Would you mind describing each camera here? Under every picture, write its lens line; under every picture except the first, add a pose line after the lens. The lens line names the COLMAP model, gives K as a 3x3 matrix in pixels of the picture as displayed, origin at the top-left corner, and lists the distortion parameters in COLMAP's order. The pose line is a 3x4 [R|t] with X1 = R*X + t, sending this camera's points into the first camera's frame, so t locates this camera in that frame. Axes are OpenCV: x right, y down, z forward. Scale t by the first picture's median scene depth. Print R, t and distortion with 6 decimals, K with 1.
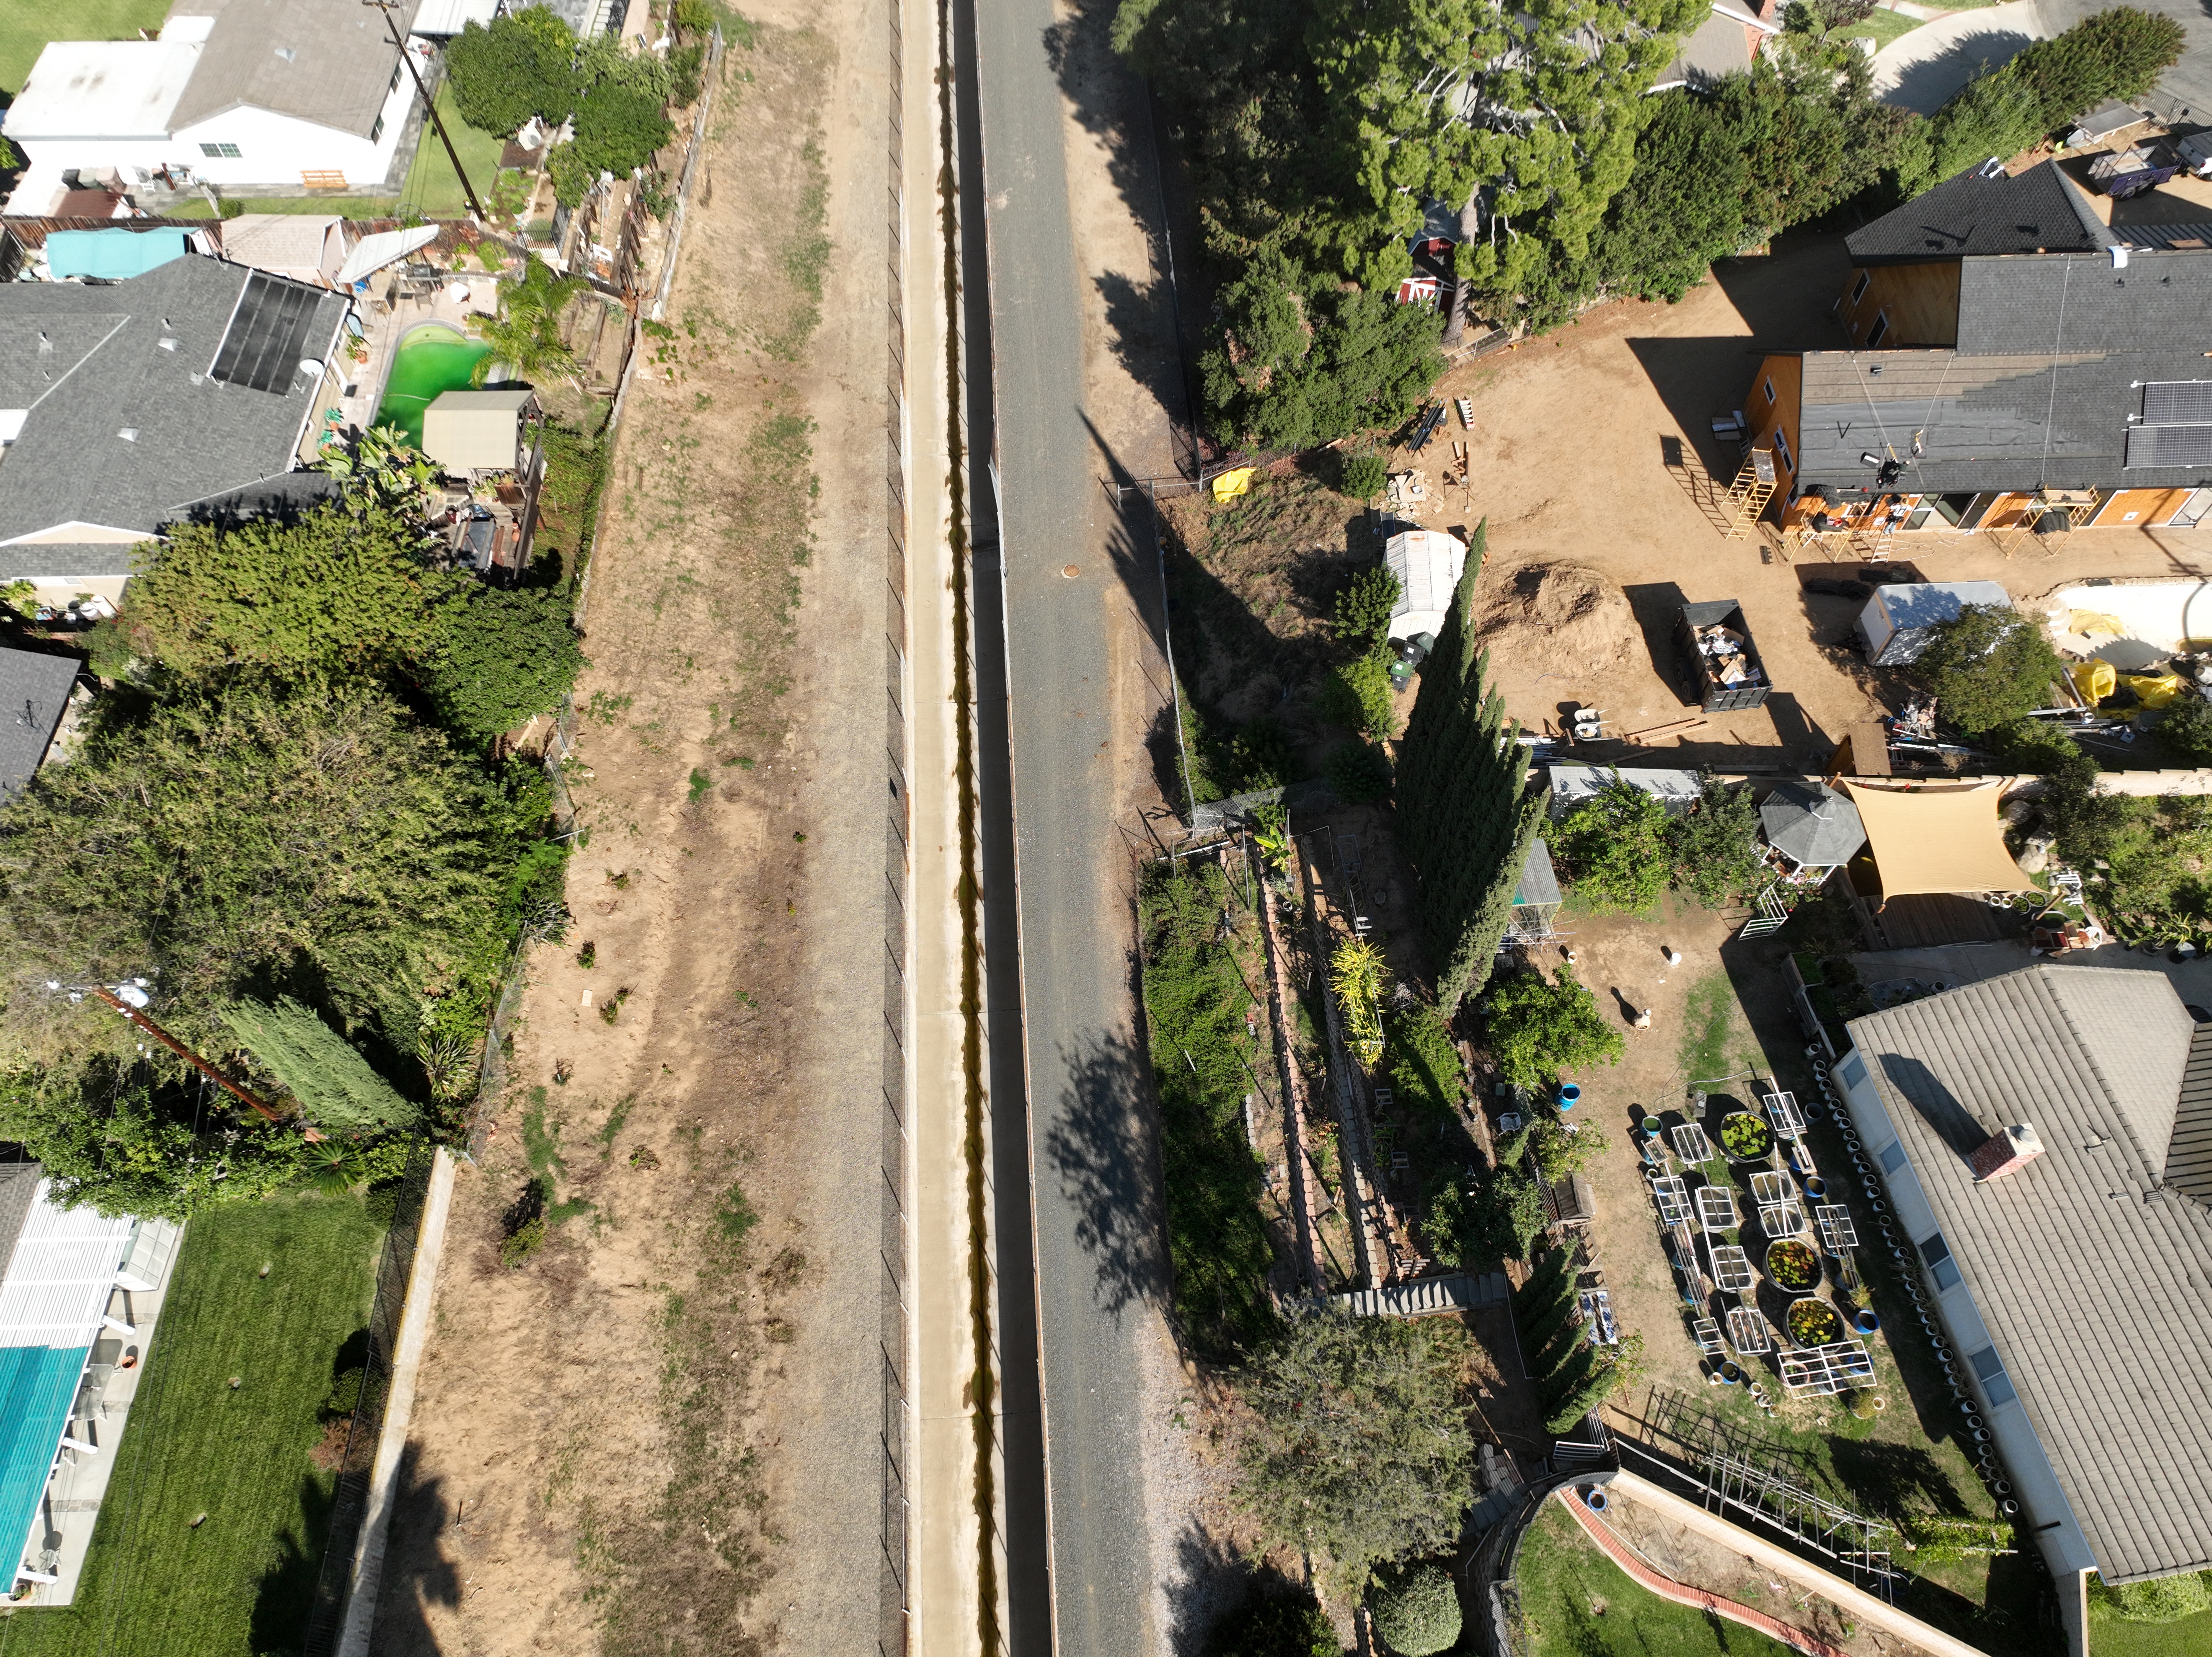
lens RADIAL K [[1558.5, 0, 1103.5], [0, 1558.5, 830.1], [0, 0, 1]] dist [-0.002170, 0.021687]
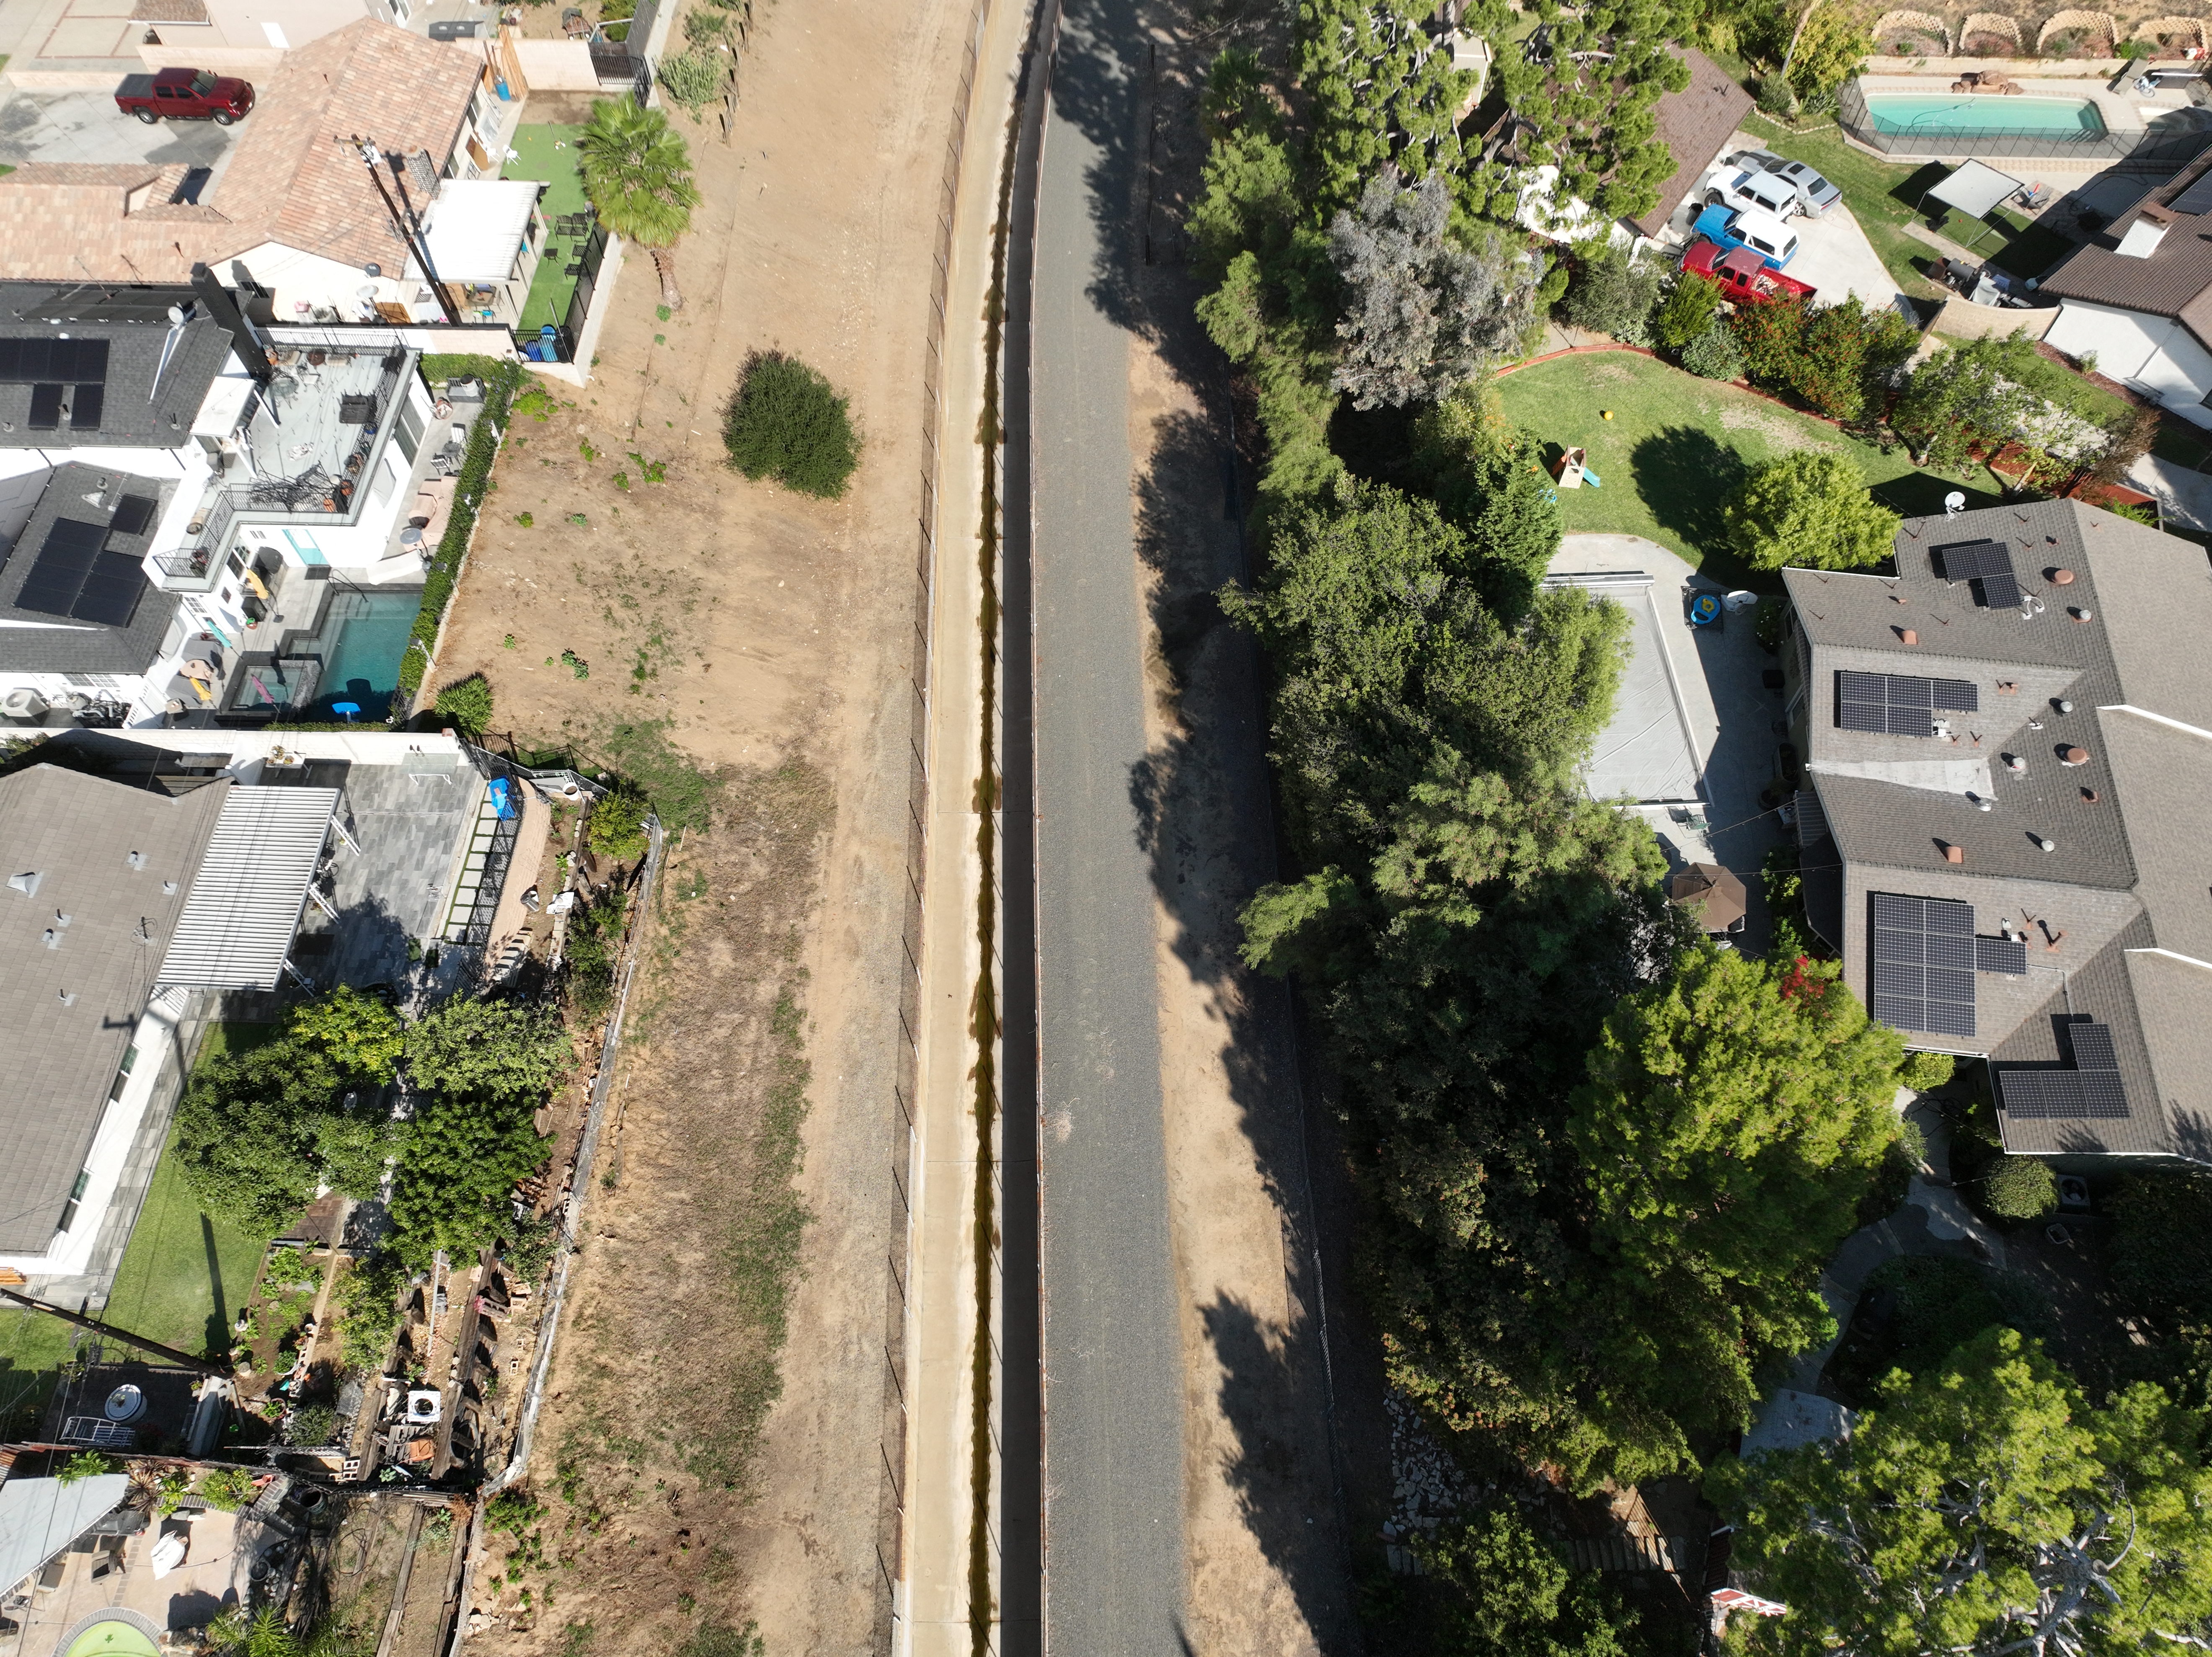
lens RADIAL K [[1558.5, 0, 1103.5], [0, 1558.5, 830.1], [0, 0, 1]] dist [-0.002170, 0.021687]
pose [[0.999233, 0.032766, -0.021451, -0.045696], [-0.032720, 0.999461, 0.002519, -0.641694], [0.021522, -0.001815, 0.999767, 0.400225]]
